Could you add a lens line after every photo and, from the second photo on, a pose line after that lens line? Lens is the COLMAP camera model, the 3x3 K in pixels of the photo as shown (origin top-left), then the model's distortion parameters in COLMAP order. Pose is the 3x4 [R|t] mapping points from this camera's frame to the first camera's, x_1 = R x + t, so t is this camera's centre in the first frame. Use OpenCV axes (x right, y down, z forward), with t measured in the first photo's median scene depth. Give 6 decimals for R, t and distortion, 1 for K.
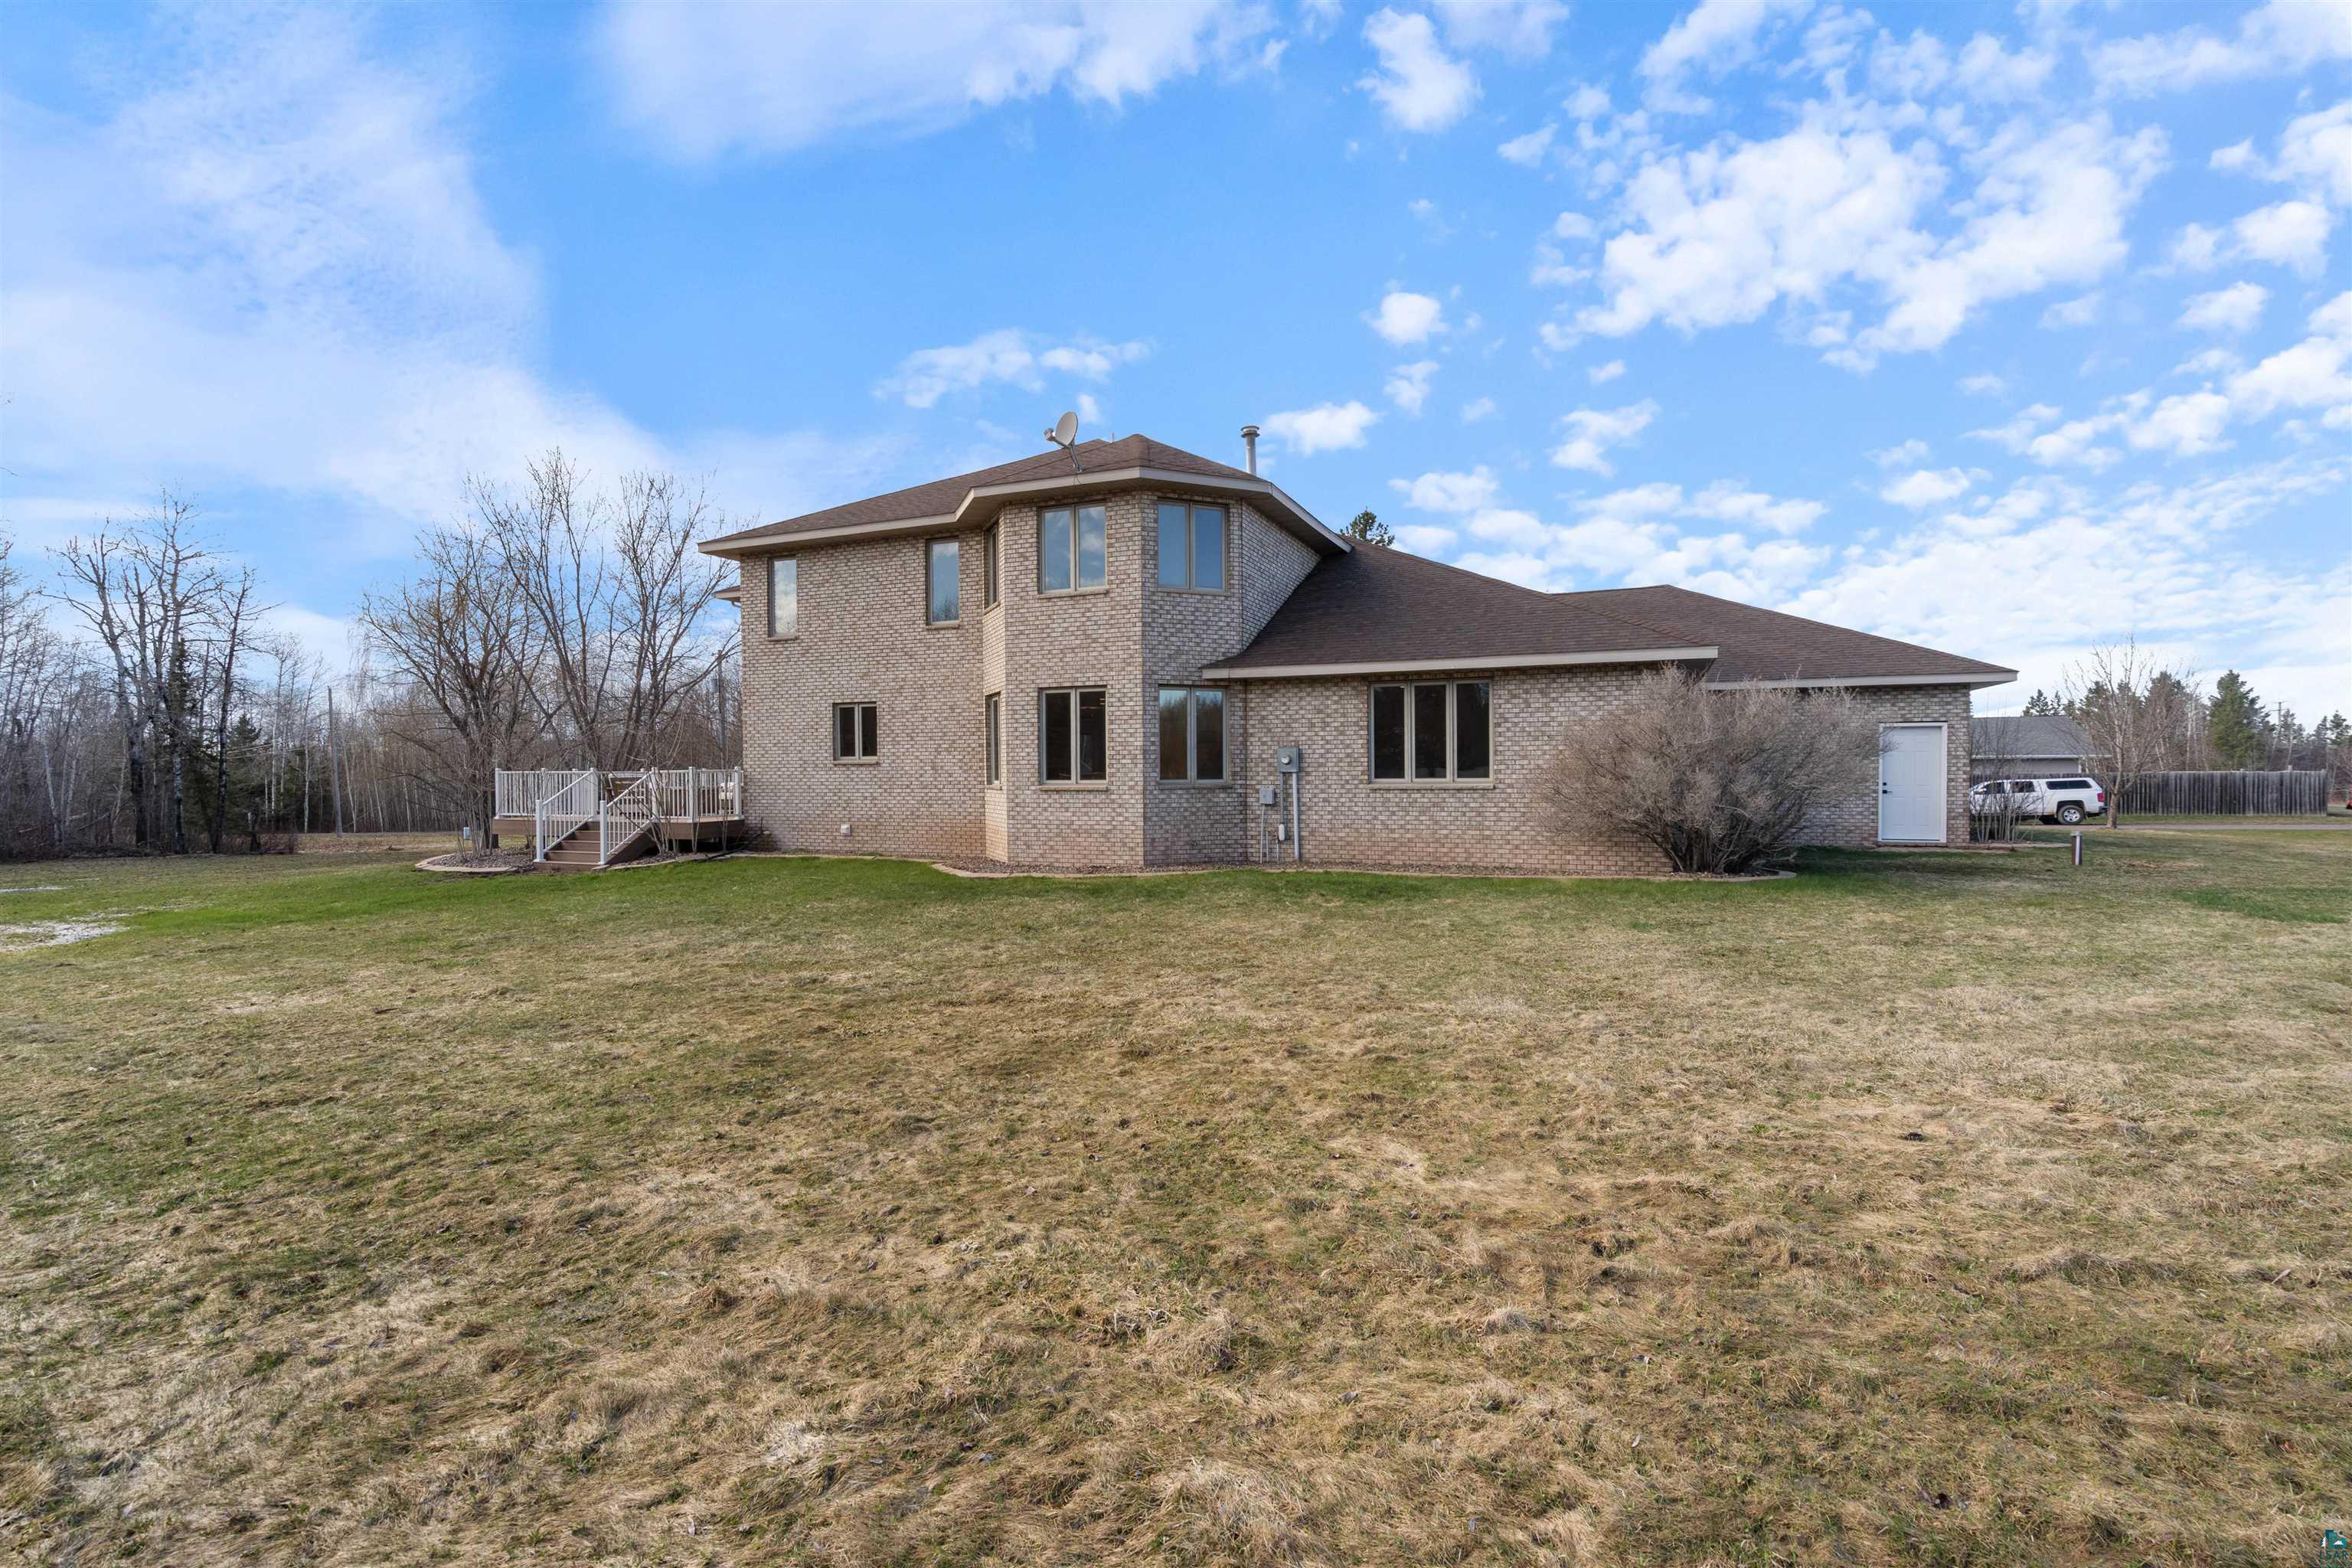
lens RADIAL K [[1091.8, 0, 1176.0], [0, 1091.8, 784.0], [0, 0, 1]] dist [-0.000117, 0.000178]
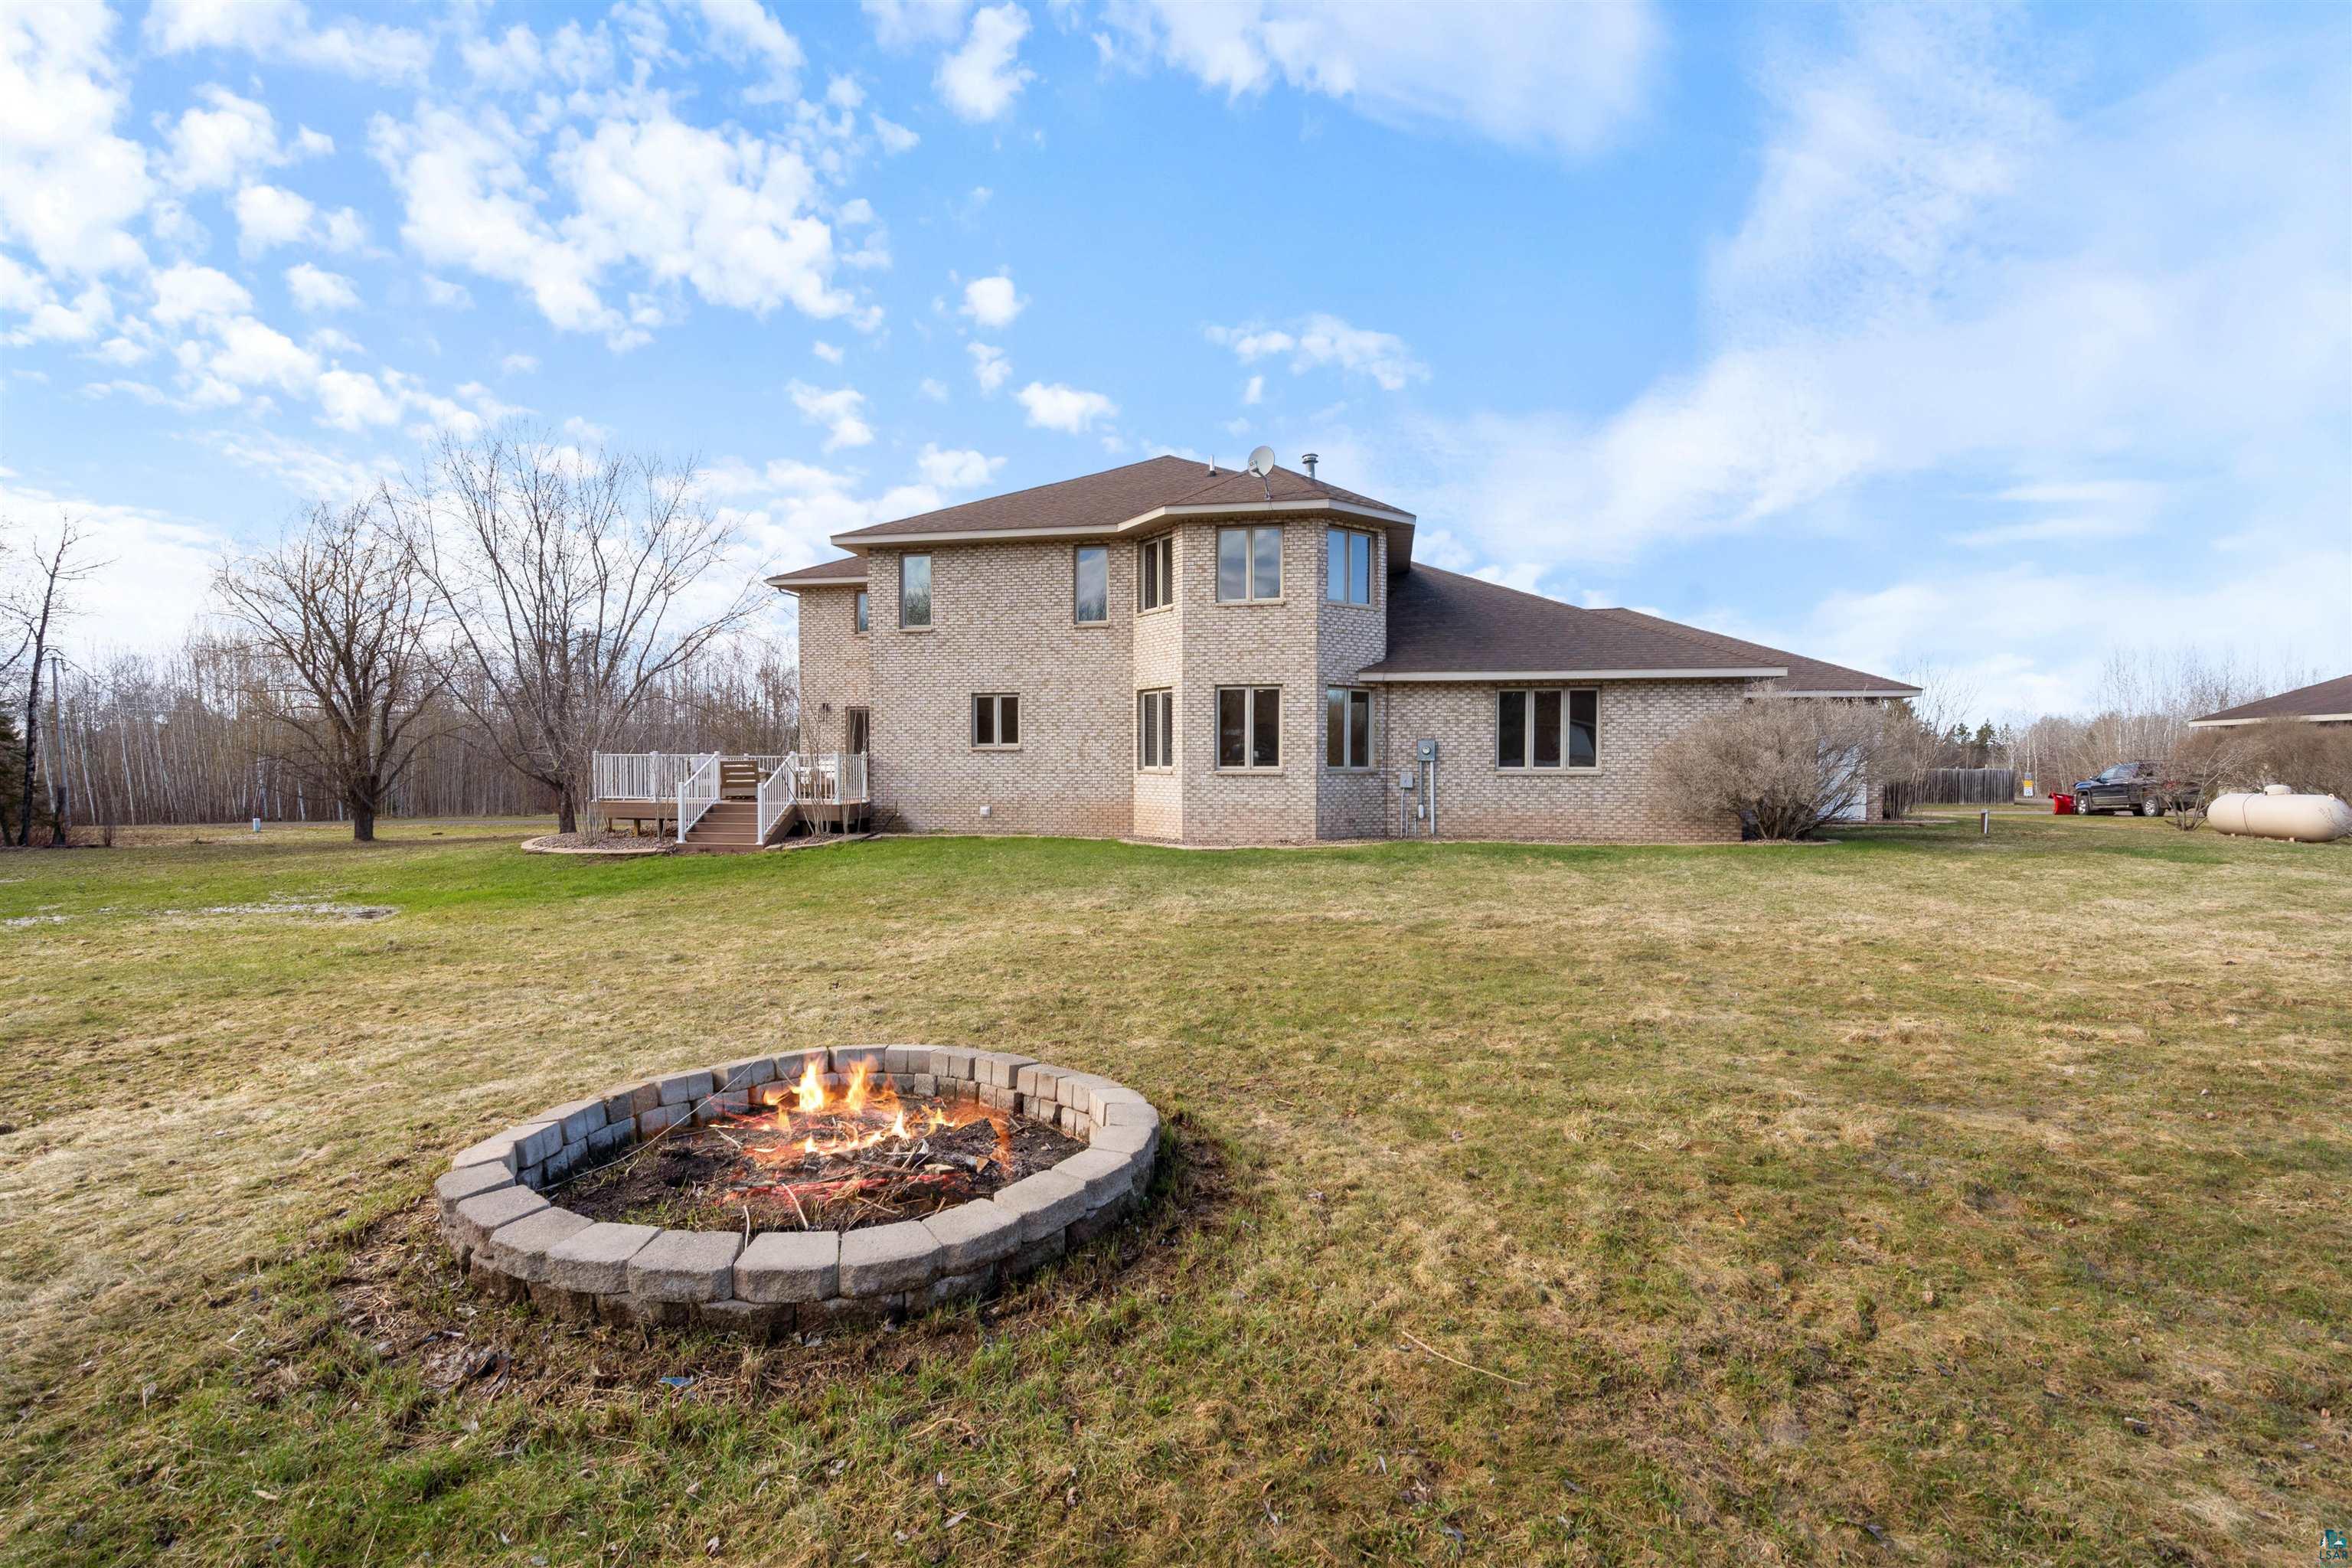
lens RADIAL K [[1091.8, 0, 1176.0], [0, 1091.8, 784.0], [0, 0, 1]] dist [-0.000117, 0.000178]
pose [[0.978387, 0.004940, 0.206721, -0.401132], [-0.006293, 0.999963, 0.005887, 0.008826], [-0.206685, -0.007060, 0.978382, -0.106470]]
